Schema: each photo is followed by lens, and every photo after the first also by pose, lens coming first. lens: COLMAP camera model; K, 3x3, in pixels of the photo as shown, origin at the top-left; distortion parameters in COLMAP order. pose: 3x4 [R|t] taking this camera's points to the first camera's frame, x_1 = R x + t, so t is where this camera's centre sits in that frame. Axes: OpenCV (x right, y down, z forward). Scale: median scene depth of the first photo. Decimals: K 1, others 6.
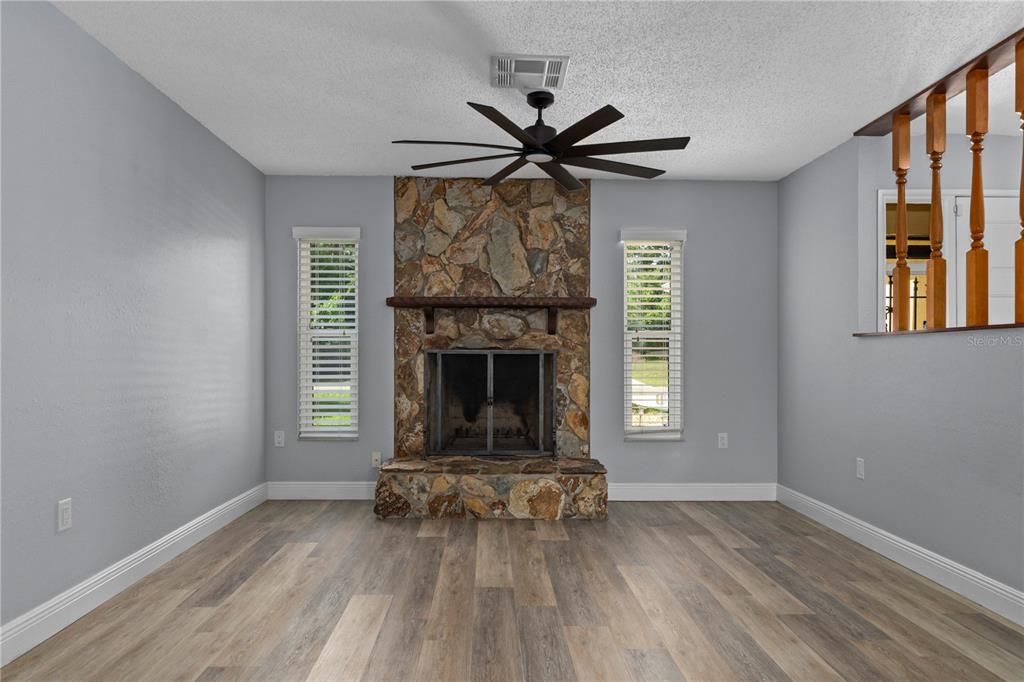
lens RADIAL K [[670.6, 0, 512.0], [0, 670.6, 341.0], [0, 0, 1]] dist [-0.001943, -0.002854]
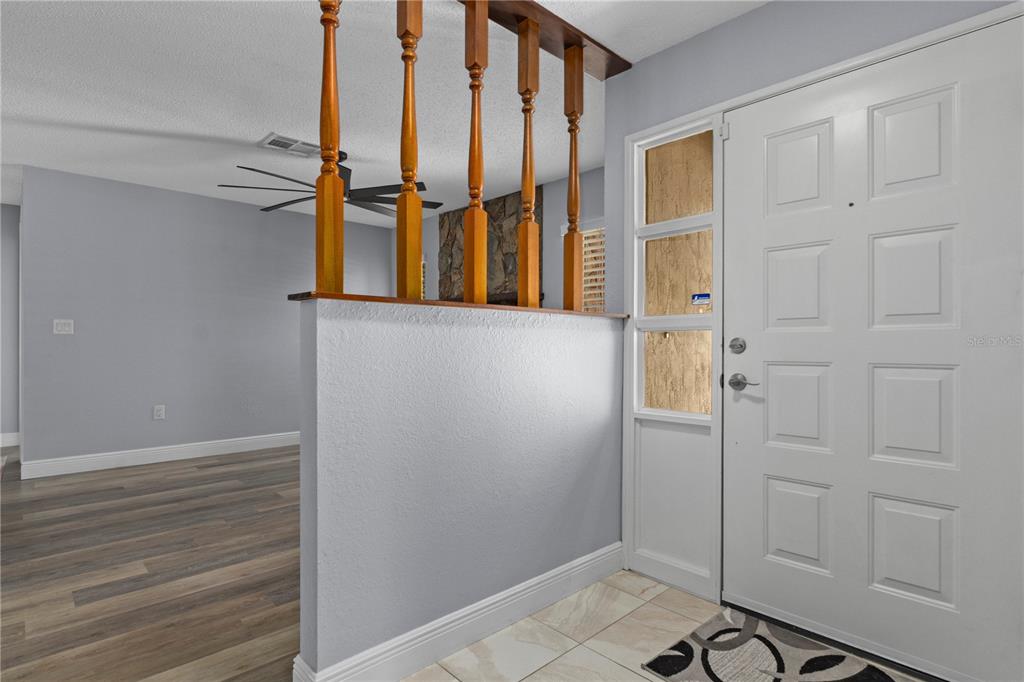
lens RADIAL K [[527.9, 0, 501.4], [0, 527.9, 337.6], [0, 0, 1]] dist [0.001085, 0.000255]
pose [[0.654173, -0.005715, -0.756324, 0.763047], [0.014206, 0.999888, 0.004732, 0.008890], [0.756212, -0.013840, 0.654181, 0.381904]]
